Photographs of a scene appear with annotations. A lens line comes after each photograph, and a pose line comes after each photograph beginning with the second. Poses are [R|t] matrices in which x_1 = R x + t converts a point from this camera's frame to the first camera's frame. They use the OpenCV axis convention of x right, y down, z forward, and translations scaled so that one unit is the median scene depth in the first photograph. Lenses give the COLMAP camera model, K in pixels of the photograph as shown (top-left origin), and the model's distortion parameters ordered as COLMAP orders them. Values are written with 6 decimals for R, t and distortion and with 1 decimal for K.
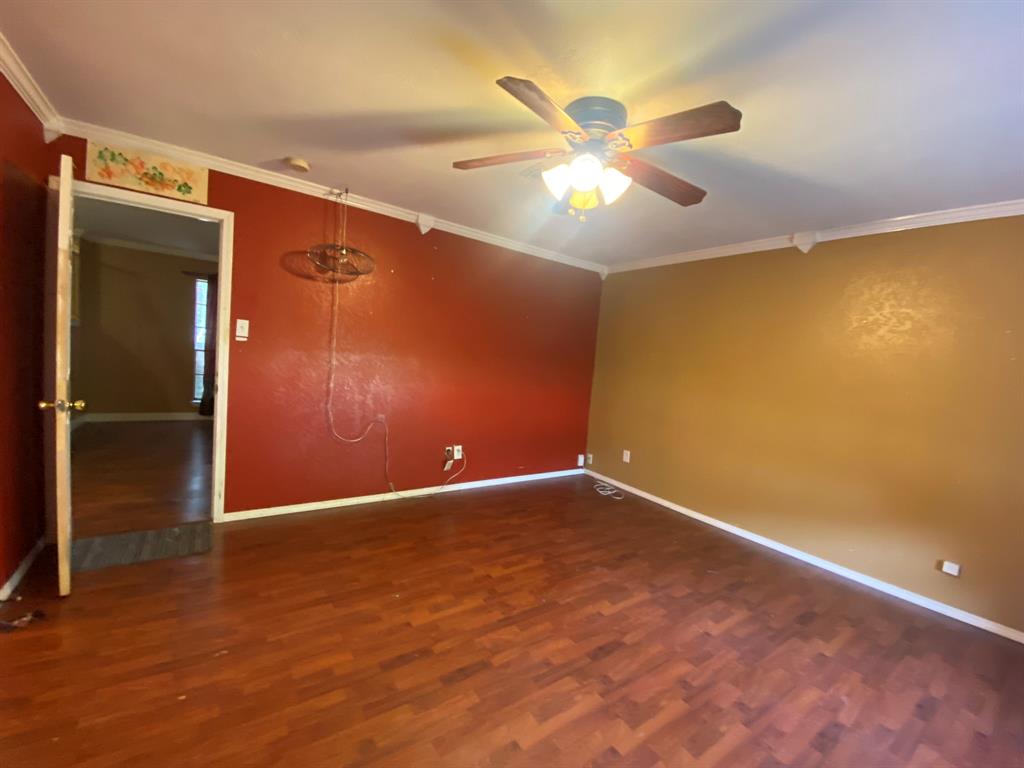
lens RADIAL K [[411.2, 0, 515.2], [0, 411.2, 383.9], [0, 0, 1]] dist [-0.004007, -0.005448]
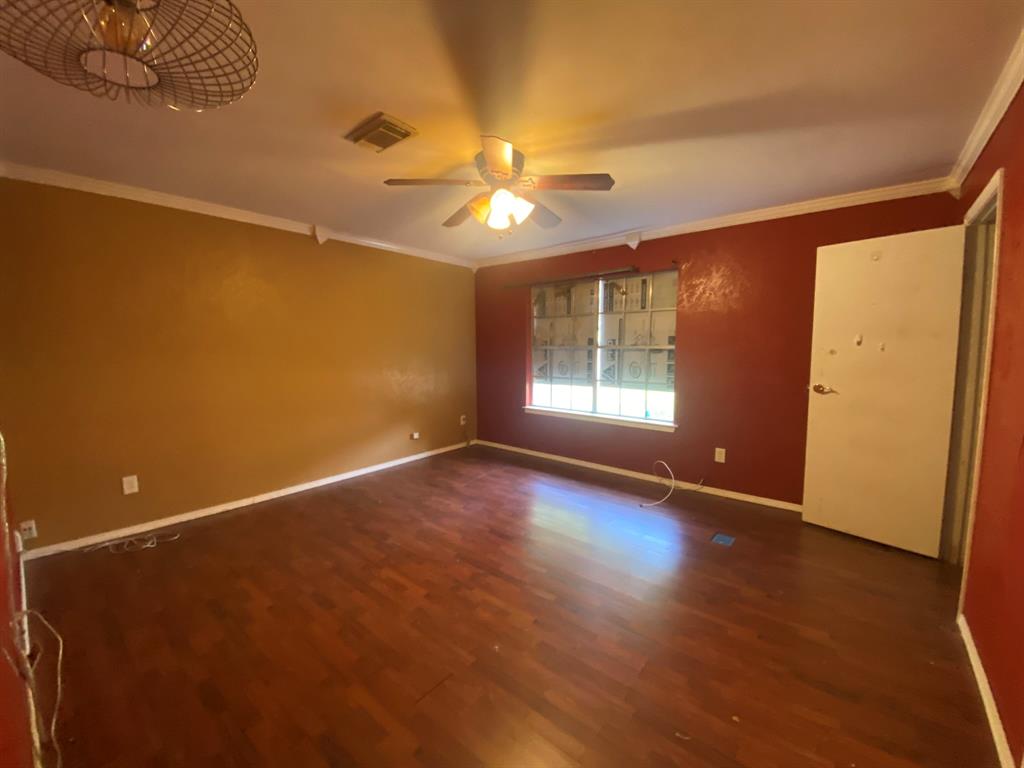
lens RADIAL K [[411.2, 0, 512.6], [0, 411.2, 385.4], [0, 0, 1]] dist [-0.004007, -0.005448]
pose [[-0.261695, -0.172137, 0.949676, -0.858240], [0.051237, 0.980101, 0.191771, -0.134887], [-0.963790, 0.098844, -0.247667, 0.974812]]
